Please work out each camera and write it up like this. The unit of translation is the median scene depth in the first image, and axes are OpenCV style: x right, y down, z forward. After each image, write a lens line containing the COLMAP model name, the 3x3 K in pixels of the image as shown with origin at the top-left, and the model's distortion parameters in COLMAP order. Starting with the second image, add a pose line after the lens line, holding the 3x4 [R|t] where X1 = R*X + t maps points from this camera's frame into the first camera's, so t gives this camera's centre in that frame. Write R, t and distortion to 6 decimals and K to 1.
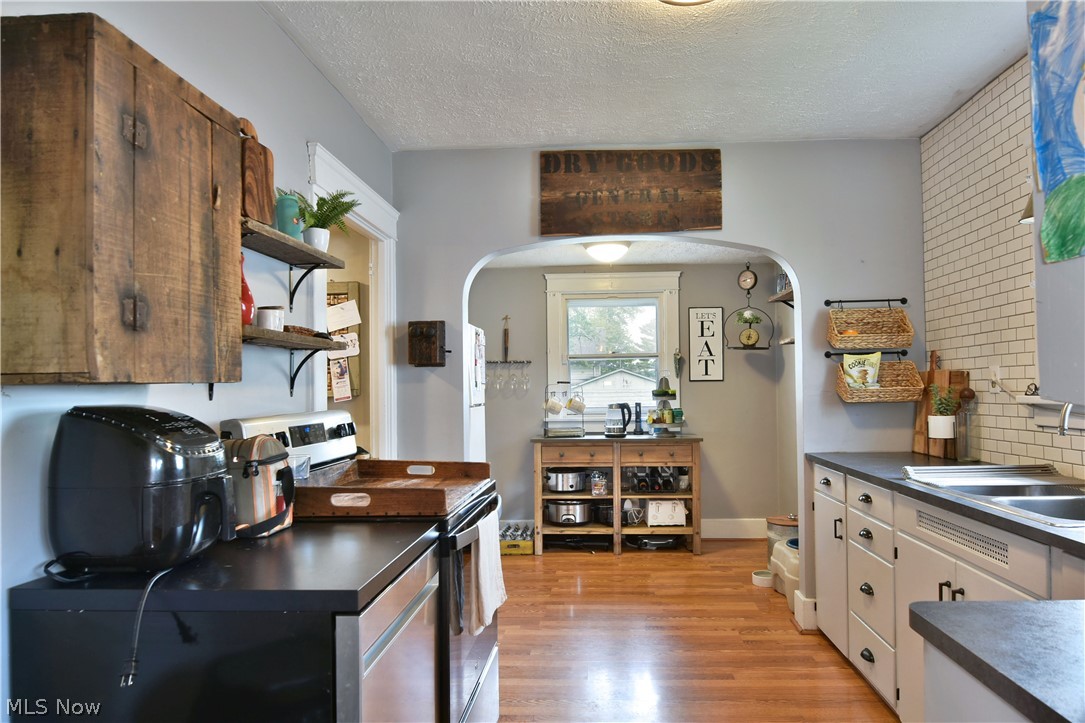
lens RADIAL K [[672.4, 0, 575.5], [0, 672.4, 373.9], [0, 0, 1]] dist [-0.006984, -0.003700]
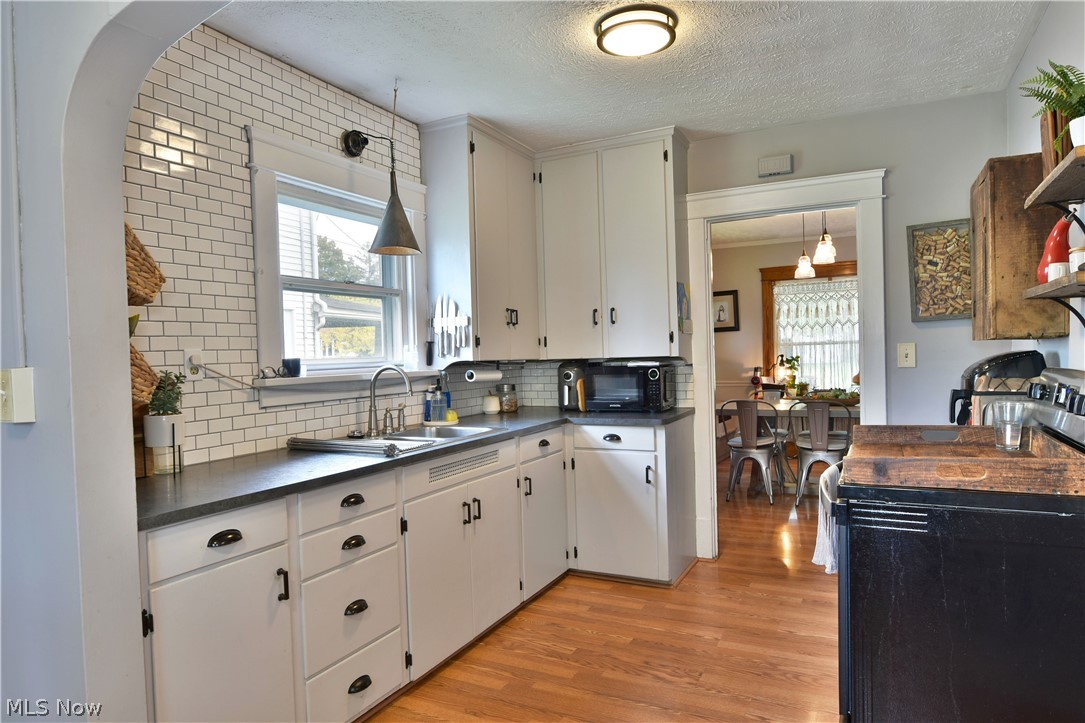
lens RADIAL K [[657.4, 0, 544.5], [0, 657.4, 365.8], [0, 0, 1]] dist [-0.005919, -0.010108]
pose [[-0.908856, 0.030818, 0.415970, -0.096045], [0.031283, 0.999494, -0.005699, 0.021553], [-0.415936, 0.007834, -0.909360, 1.191359]]
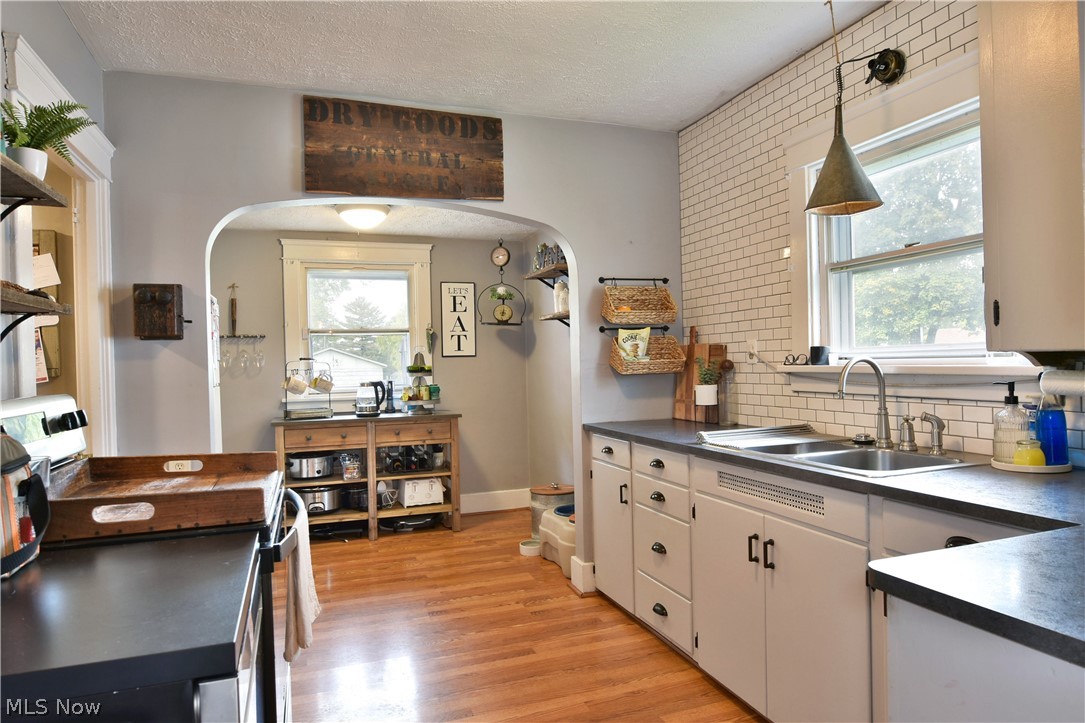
lens RADIAL K [[657.4, 0, 544.5], [0, 657.4, 365.8], [0, 0, 1]] dist [-0.005919, -0.010108]
pose [[0.922352, -0.010964, 0.386194, -0.098348], [0.002783, 0.999760, 0.021735, 0.005180], [-0.386340, -0.018972, 0.922161, 0.082094]]
